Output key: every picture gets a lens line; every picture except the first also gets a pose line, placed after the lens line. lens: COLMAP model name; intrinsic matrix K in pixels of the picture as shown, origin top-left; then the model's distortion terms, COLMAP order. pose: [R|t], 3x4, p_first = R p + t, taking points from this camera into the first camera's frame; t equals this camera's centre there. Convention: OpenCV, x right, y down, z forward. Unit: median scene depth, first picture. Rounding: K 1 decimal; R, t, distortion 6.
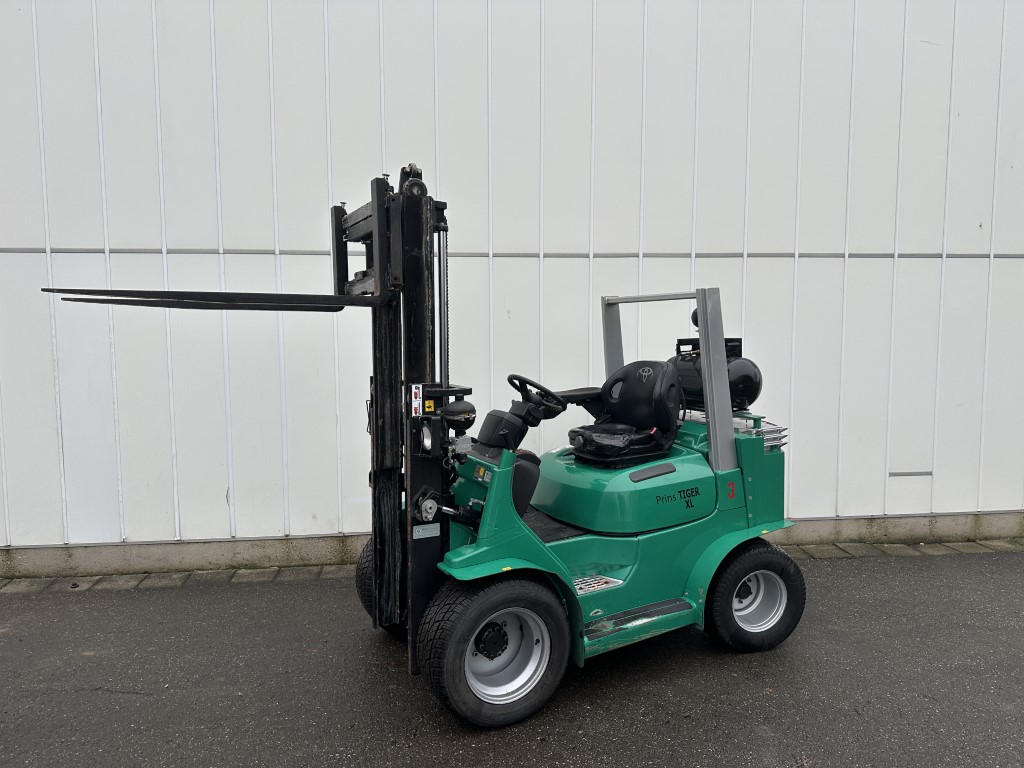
lens RADIAL K [[705.2, 0, 511.4], [0, 705.2, 379.0], [0, 0, 1]] dist [0.046628, -0.035980]
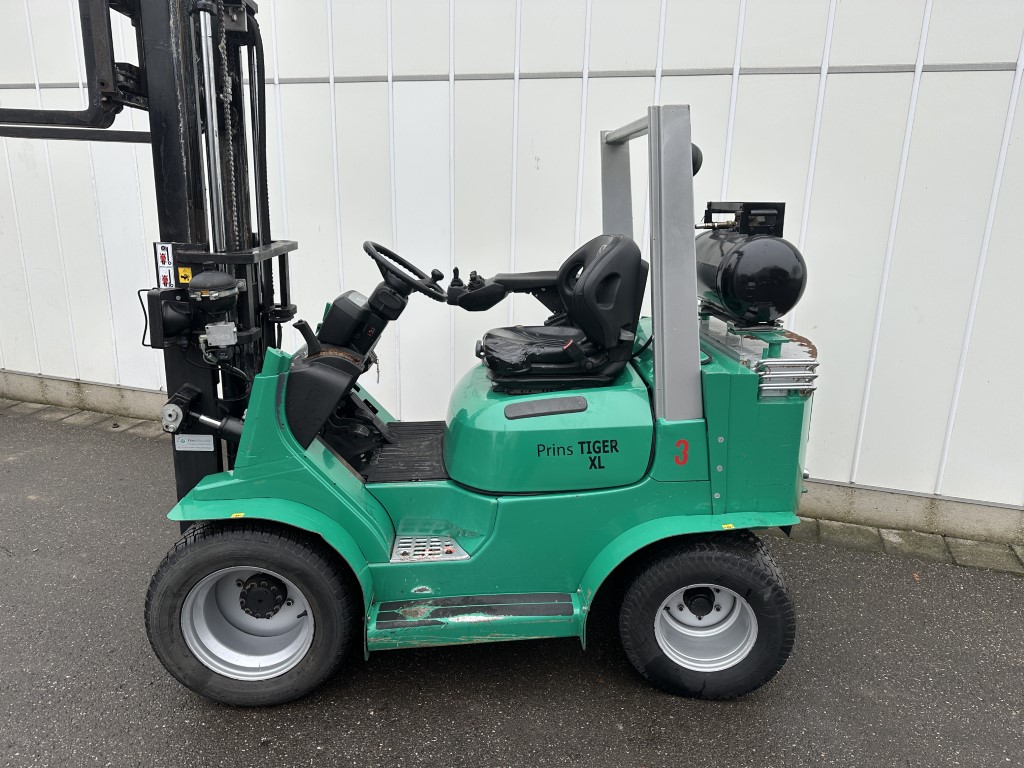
lens RADIAL K [[705.2, 0, 511.3], [0, 705.2, 384.3], [0, 0, 1]] dist [0.046628, -0.035980]
pose [[0.913944, 0.134836, -0.382786, 0.412702], [-0.062374, 0.978657, 0.195808, -0.013832], [0.401018, -0.155082, 0.902848, 0.399783]]
